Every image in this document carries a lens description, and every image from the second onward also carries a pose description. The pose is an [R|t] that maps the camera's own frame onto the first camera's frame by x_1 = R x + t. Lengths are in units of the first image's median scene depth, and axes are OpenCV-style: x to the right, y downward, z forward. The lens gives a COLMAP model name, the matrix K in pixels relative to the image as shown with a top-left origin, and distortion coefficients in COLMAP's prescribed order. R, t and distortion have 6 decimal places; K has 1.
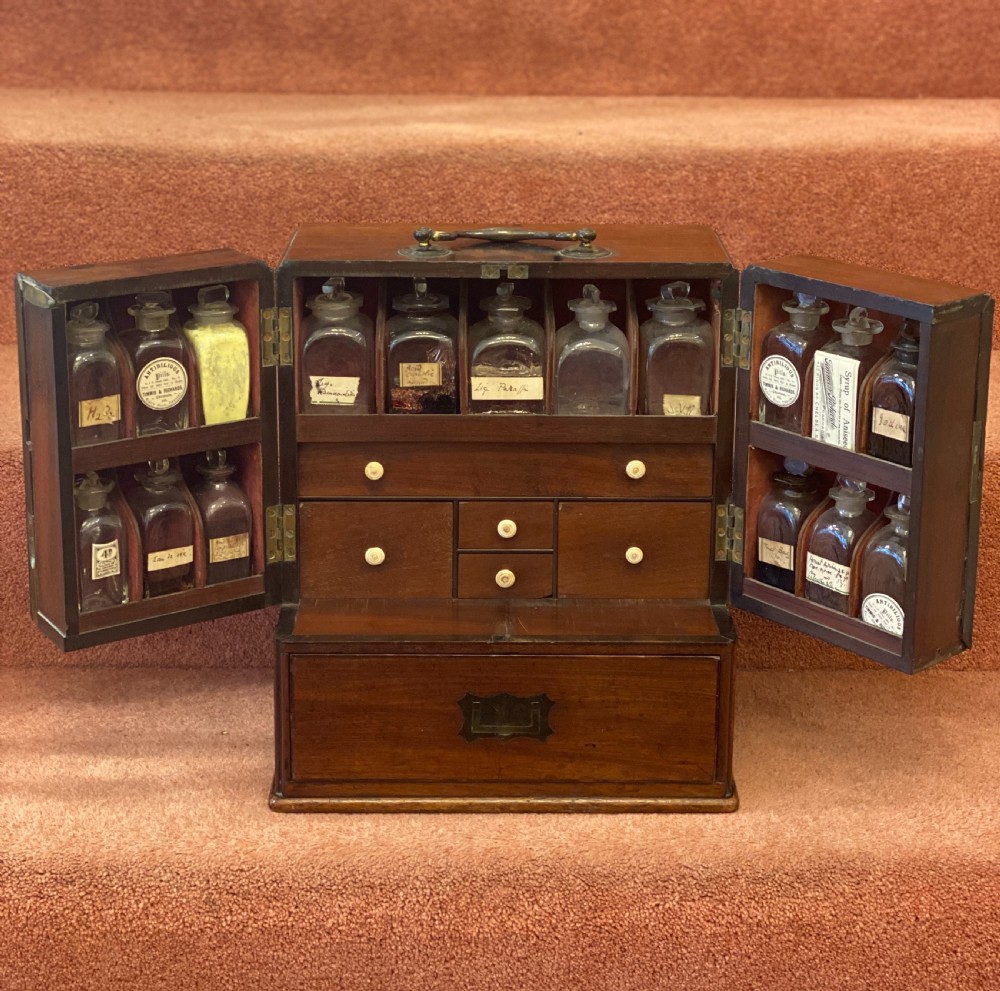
lens RADIAL K [[2020.8, 0, 515.9], [0, 2020.8, 303.4], [0, 0, 1]] dist [0.096487, 0.000000]
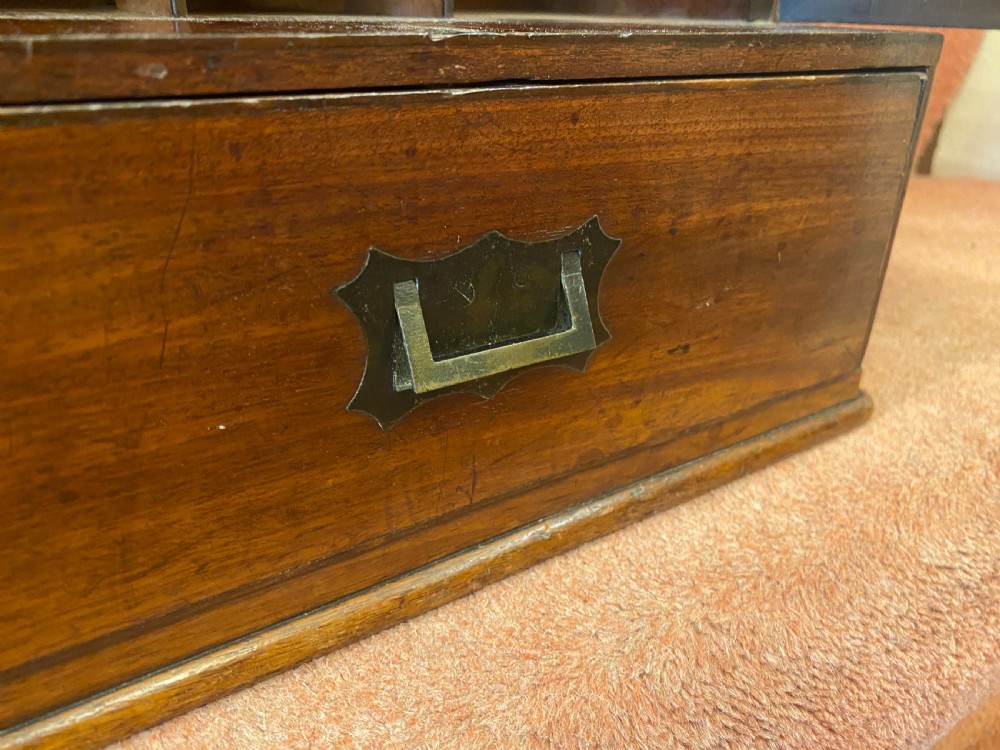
lens RADIAL K [[809.1, 0, 505.9], [0, 809.1, 370.8], [0, 0, 1]] dist [-0.005080, -0.017455]
pose [[0.839110, -0.222276, 0.496476, -0.064367], [0.107287, 0.962401, 0.249546, 0.179058], [-0.533277, -0.156131, 0.831407, 0.883400]]
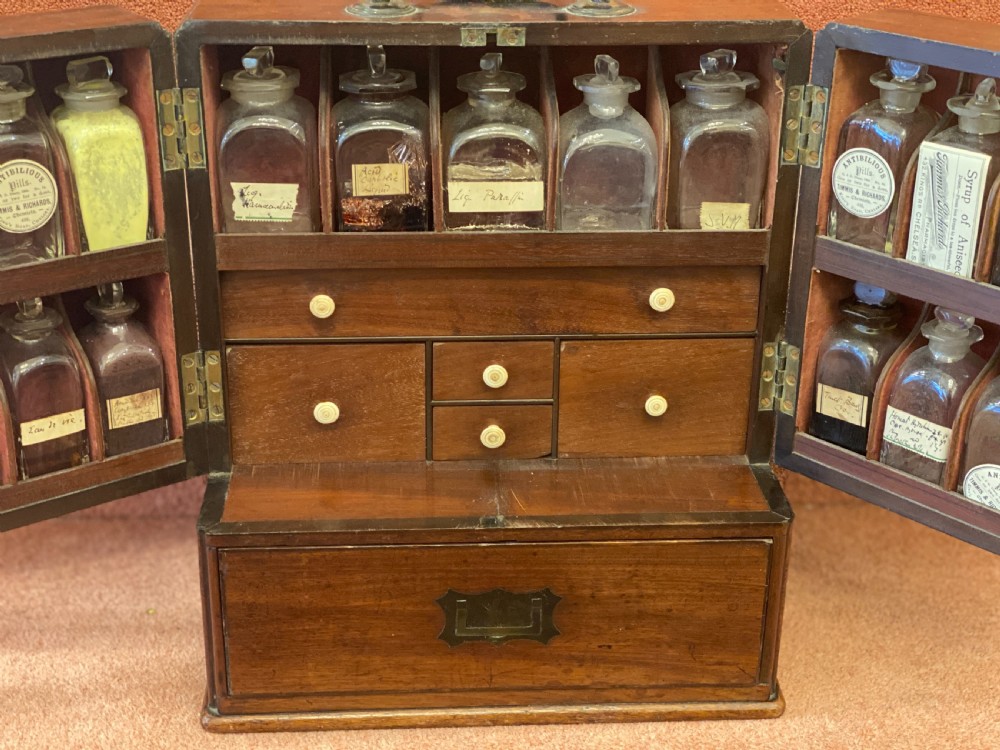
lens RADIAL K [[1502.2, 0, 497.4], [0, 1502.2, 373.1], [0, 0, 1]] dist [0.090551, 0.000000]
pose [[0.999200, -0.014845, 0.037140, -0.025425], [0.007703, 0.982610, 0.185521, 0.002616], [-0.039248, -0.185087, 0.981938, 0.437336]]
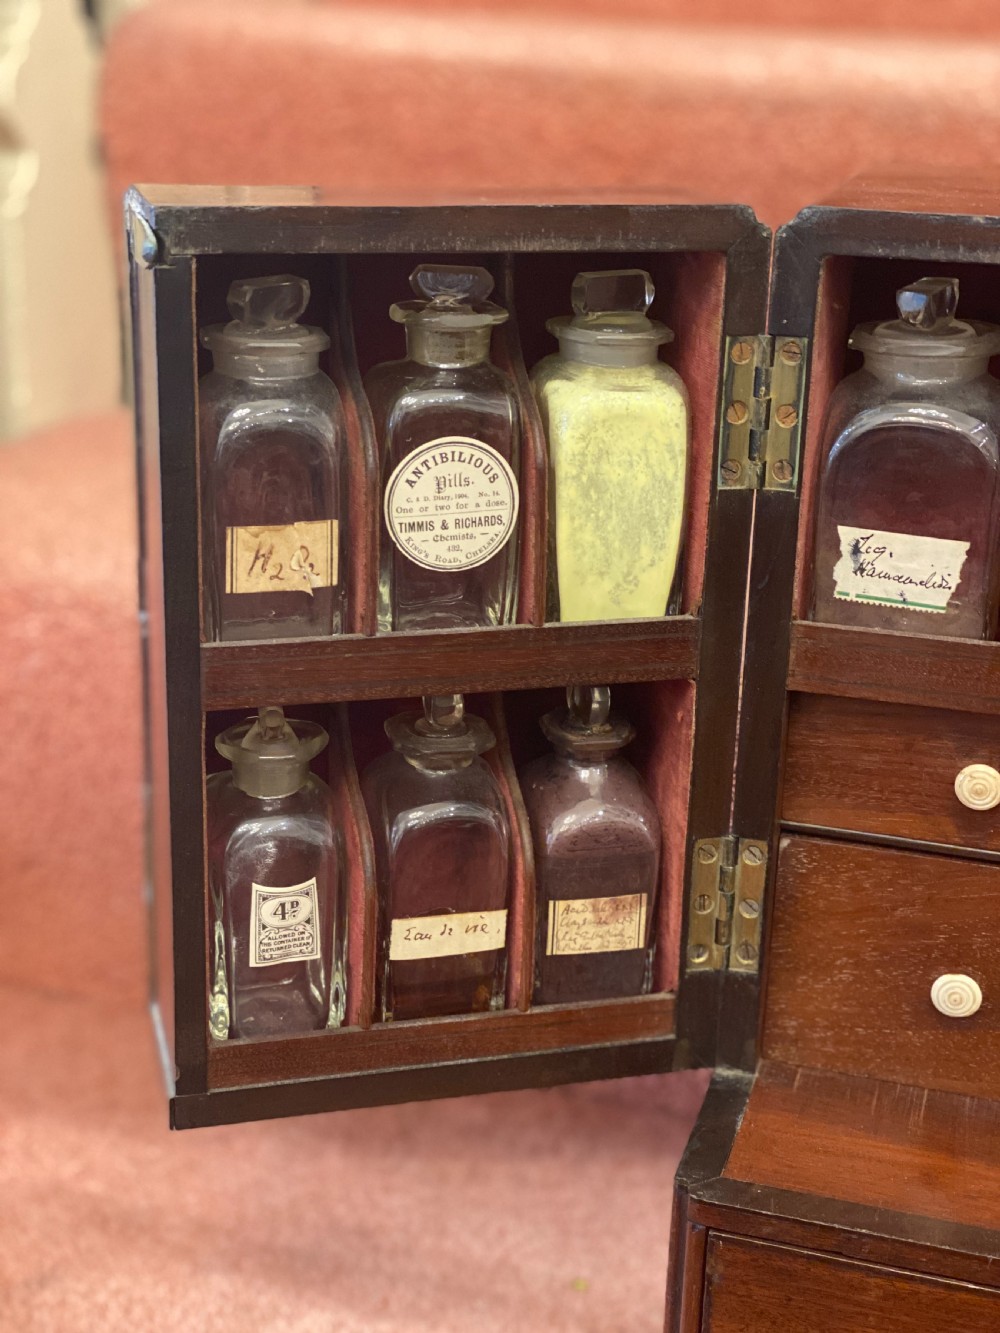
lens RADIAL K [[2002.4, 0, 513.0], [0, 2002.4, 662.5], [0, 0, 1]] dist [0.090551, 0.000000]
pose [[0.953487, 0.119133, -0.276892, -0.051571], [-0.093367, 0.990133, 0.104493, 0.027412], [0.286608, -0.073780, 0.955203, 0.611942]]
